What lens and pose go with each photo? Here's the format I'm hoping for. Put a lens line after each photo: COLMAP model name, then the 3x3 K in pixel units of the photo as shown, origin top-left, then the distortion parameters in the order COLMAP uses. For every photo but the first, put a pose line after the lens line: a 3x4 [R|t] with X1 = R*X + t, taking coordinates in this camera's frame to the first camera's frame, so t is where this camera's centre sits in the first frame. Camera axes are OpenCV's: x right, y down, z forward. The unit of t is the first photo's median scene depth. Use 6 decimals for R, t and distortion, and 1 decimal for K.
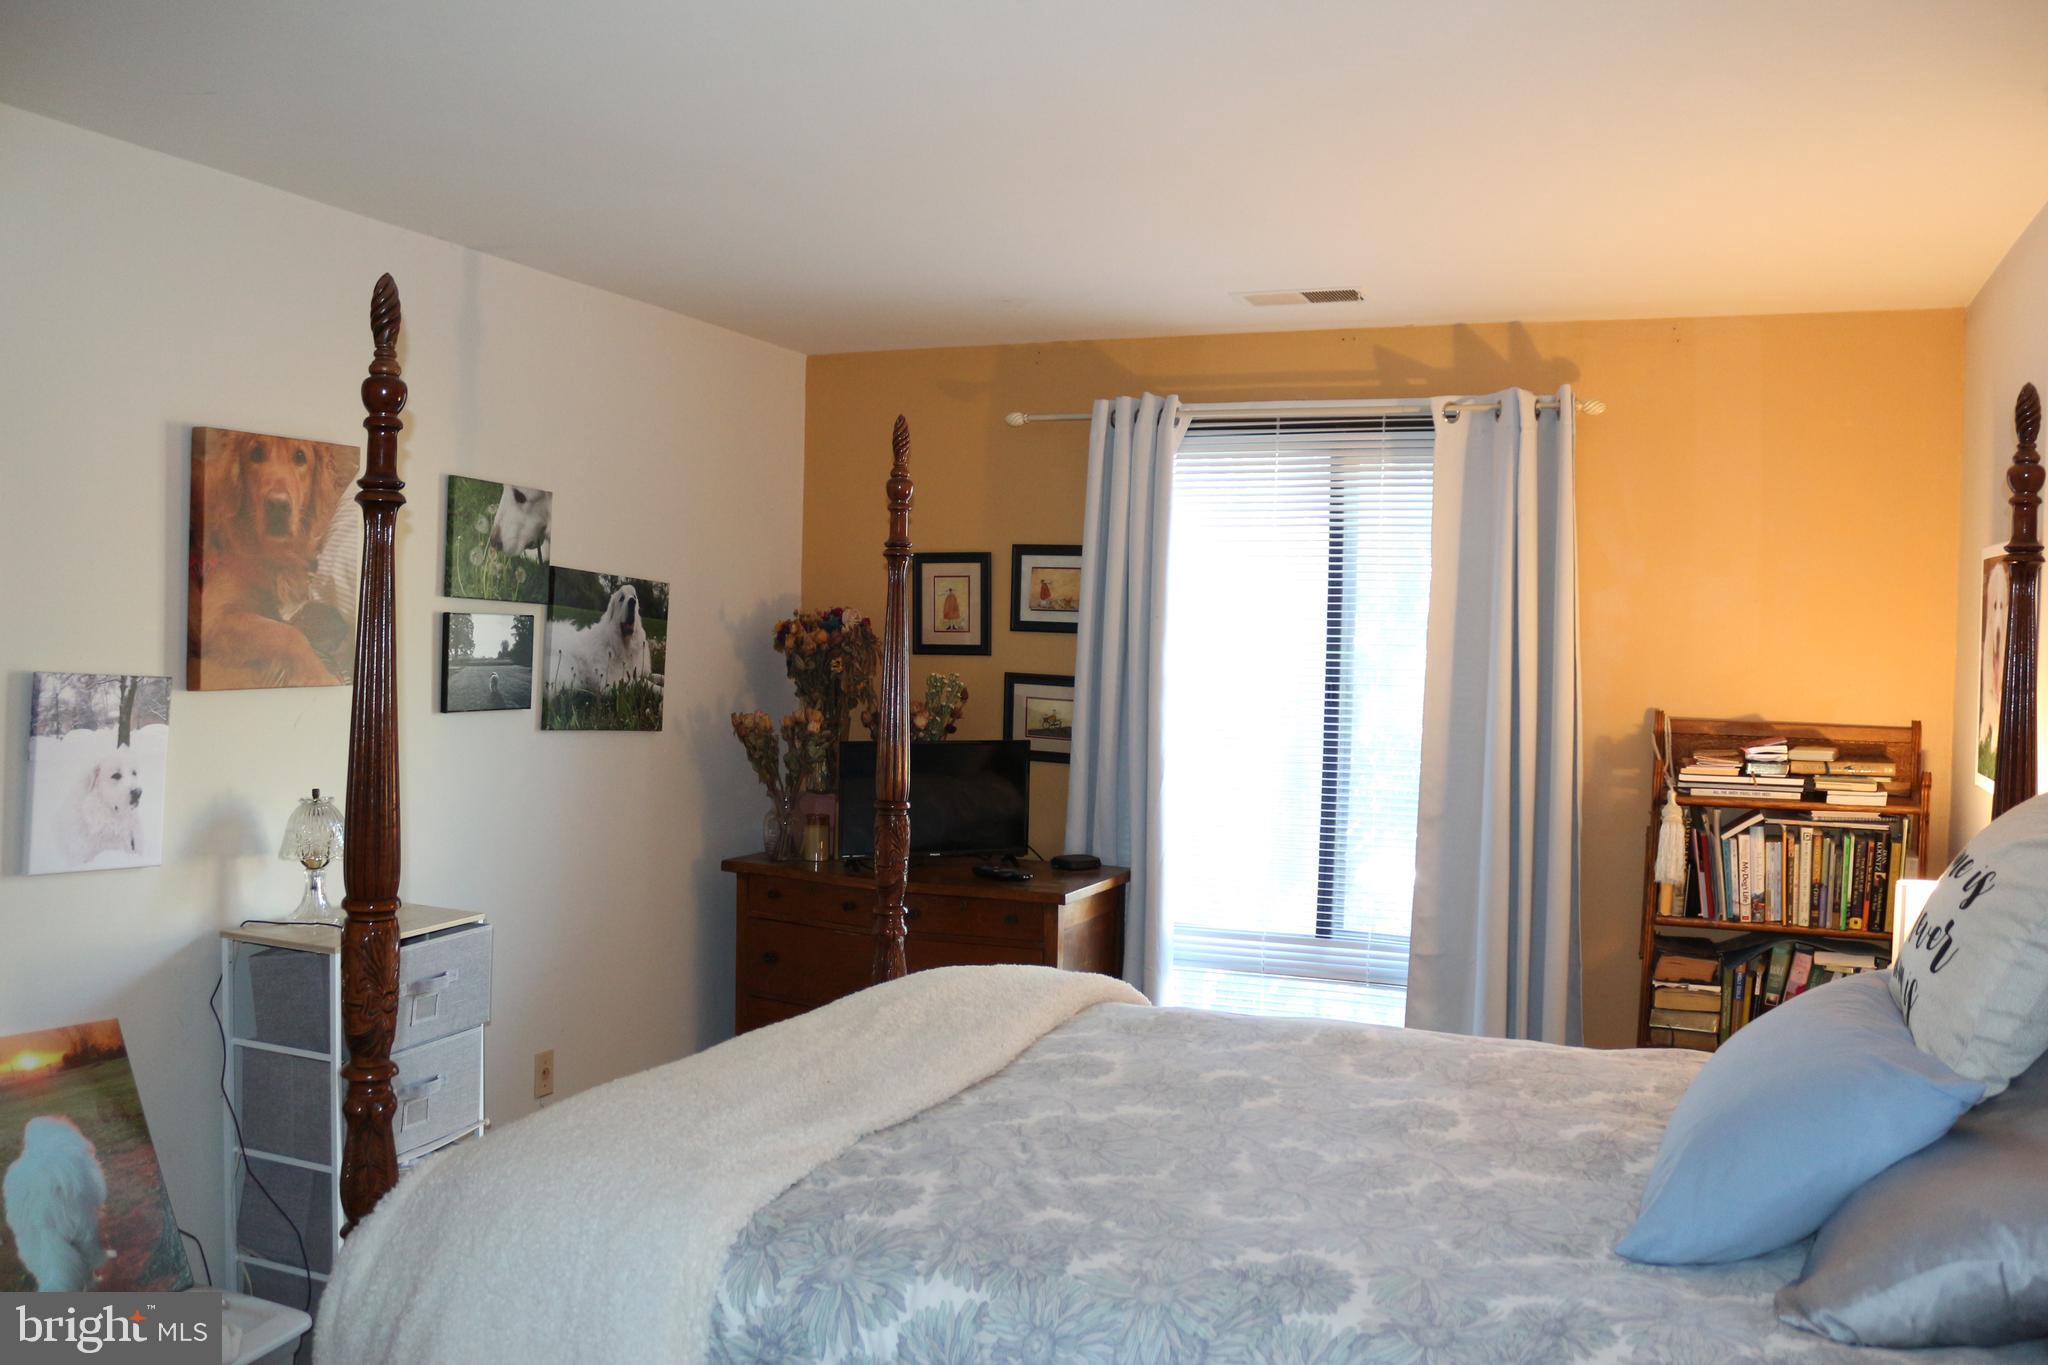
lens RADIAL K [[1692.6, 0, 1016.8], [0, 1692.6, 688.0], [0, 0, 1]] dist [-0.156165, 0.103383]
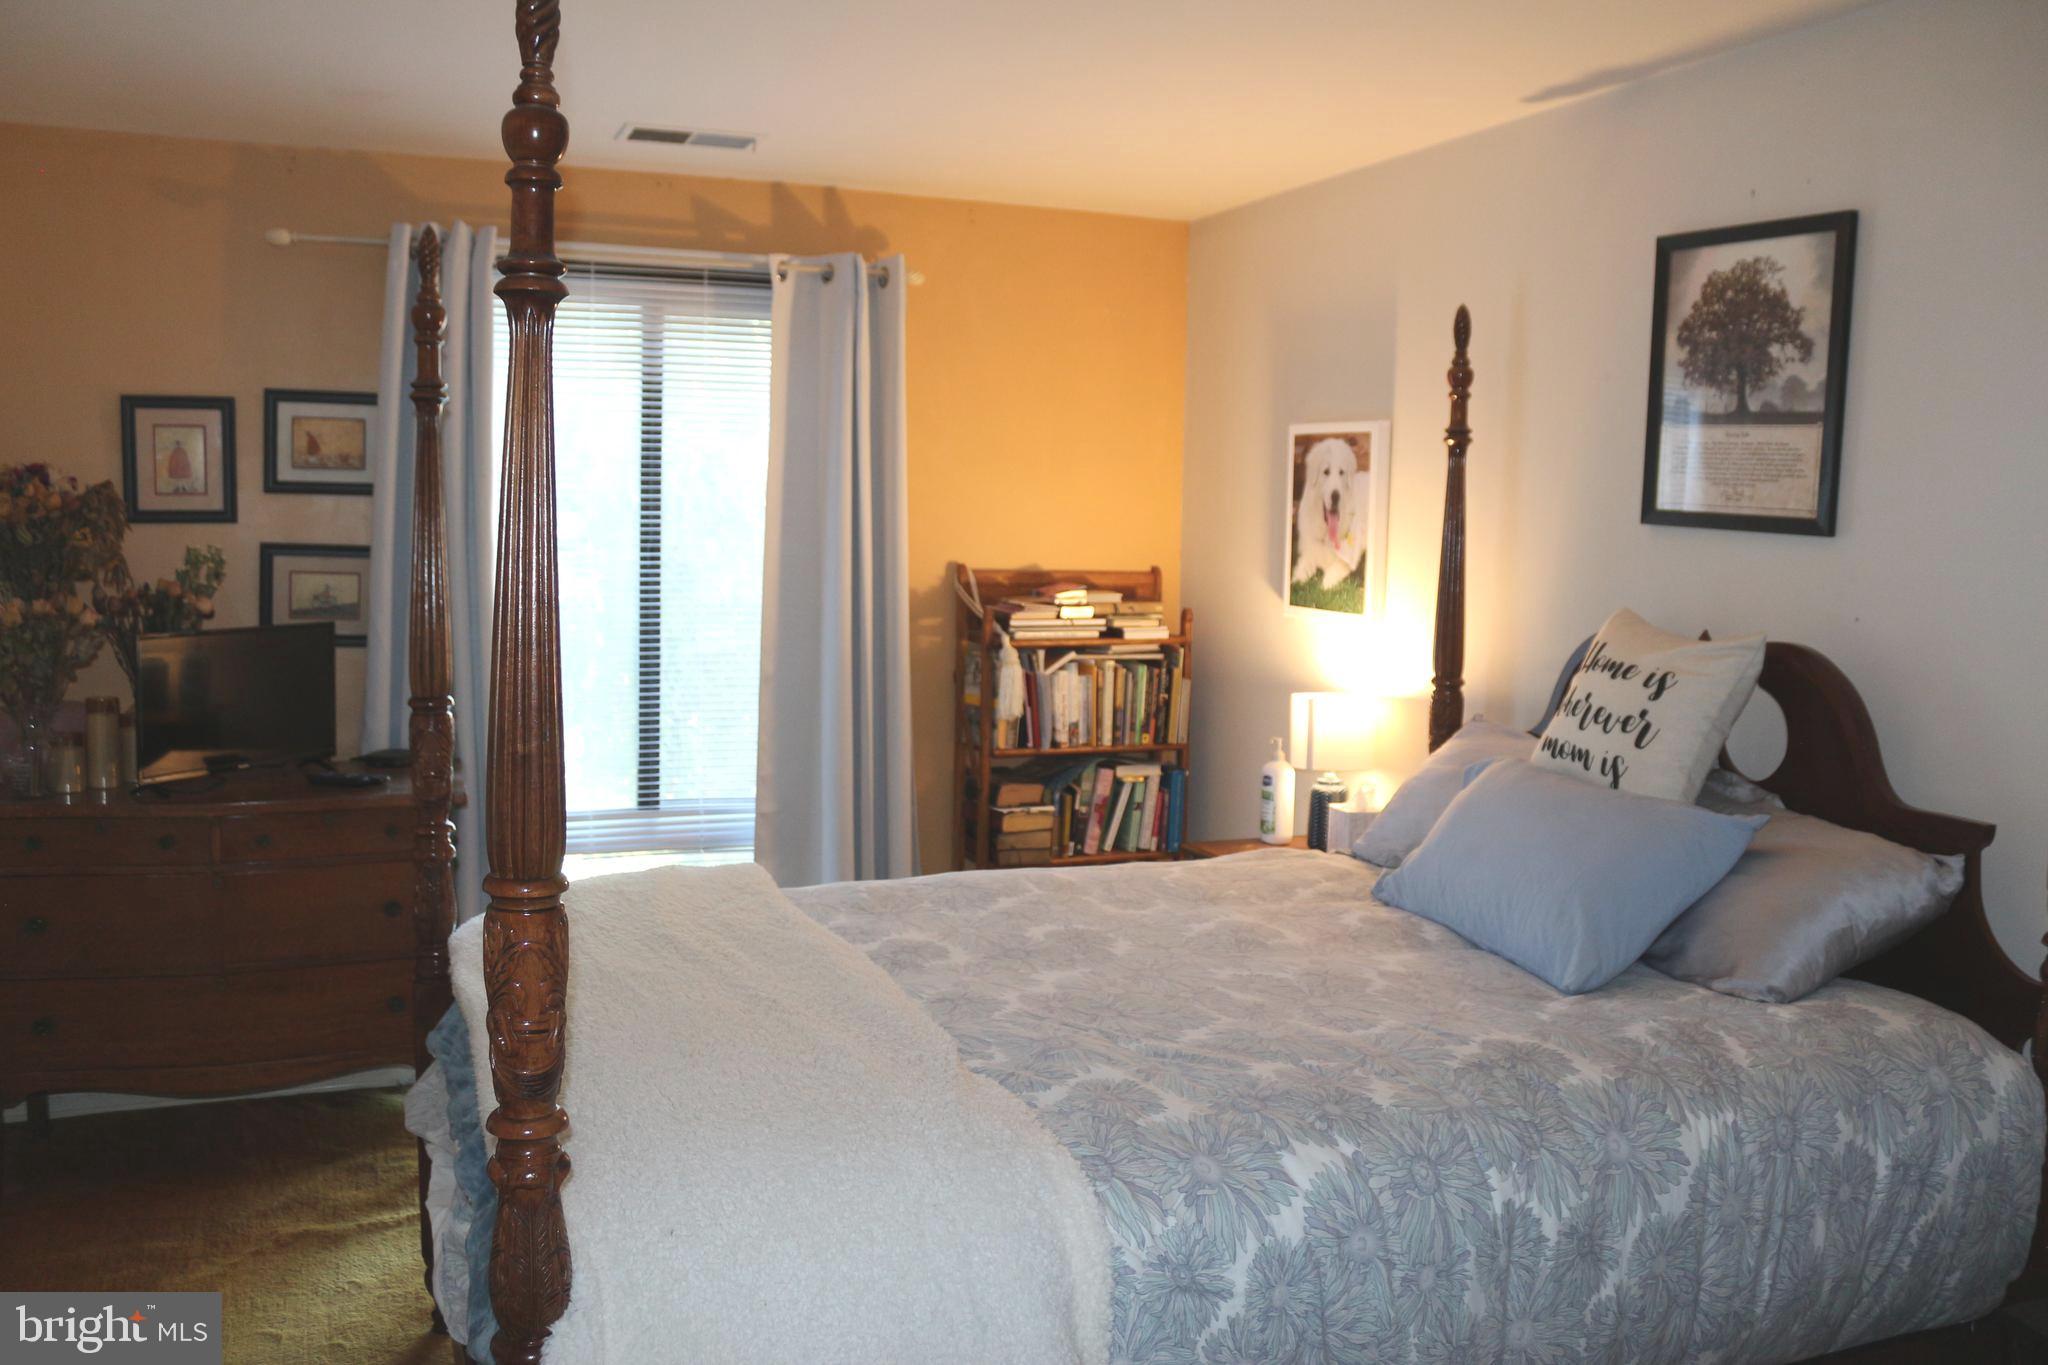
lens RADIAL K [[1692.6, 0, 1016.8], [0, 1692.6, 688.0], [0, 0, 1]] dist [-0.156165, 0.103383]
pose [[0.701639, -0.078998, 0.708140, -0.407383], [0.018692, 0.995534, 0.092539, -0.007532], [-0.712288, -0.051692, 0.699982, 0.205249]]
